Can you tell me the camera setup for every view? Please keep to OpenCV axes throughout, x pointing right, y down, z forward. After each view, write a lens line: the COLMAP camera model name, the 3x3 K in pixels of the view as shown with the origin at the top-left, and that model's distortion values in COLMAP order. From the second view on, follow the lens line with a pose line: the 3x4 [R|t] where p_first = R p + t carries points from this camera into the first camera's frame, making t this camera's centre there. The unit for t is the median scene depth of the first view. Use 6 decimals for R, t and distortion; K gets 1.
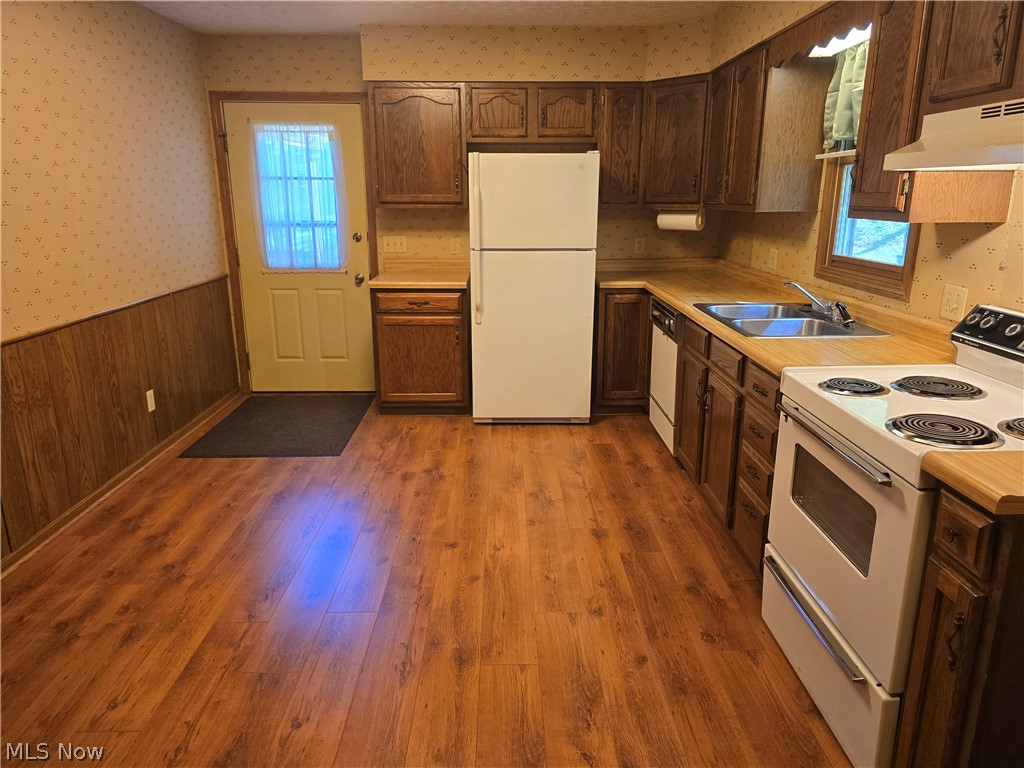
lens RADIAL K [[685.8, 0, 516.6], [0, 685.8, 378.6], [0, 0, 1]] dist [0.062839, -0.065591]
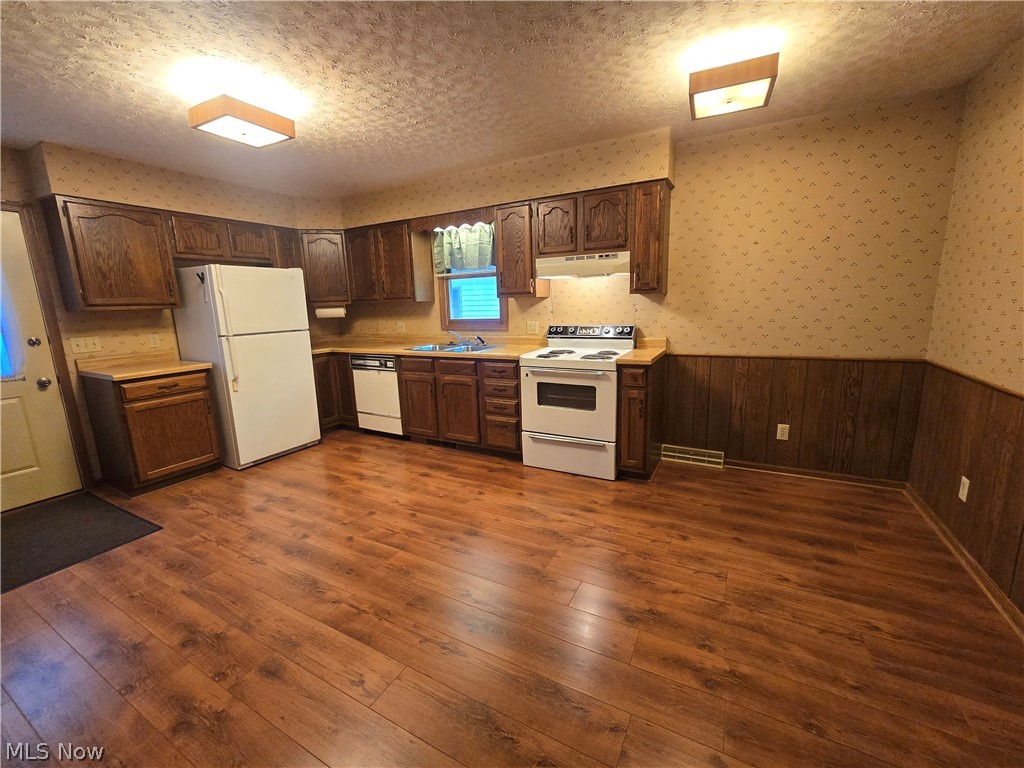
lens RADIAL K [[421.9, 0, 509.3], [0, 421.9, 380.9], [0, 0, 1]] dist [-0.001171, -0.000177]
pose [[0.497175, -0.173649, 0.850096, -0.502709], [0.254503, 0.965857, 0.048450, -0.006251], [-0.829485, 0.192264, 0.524394, 0.146929]]
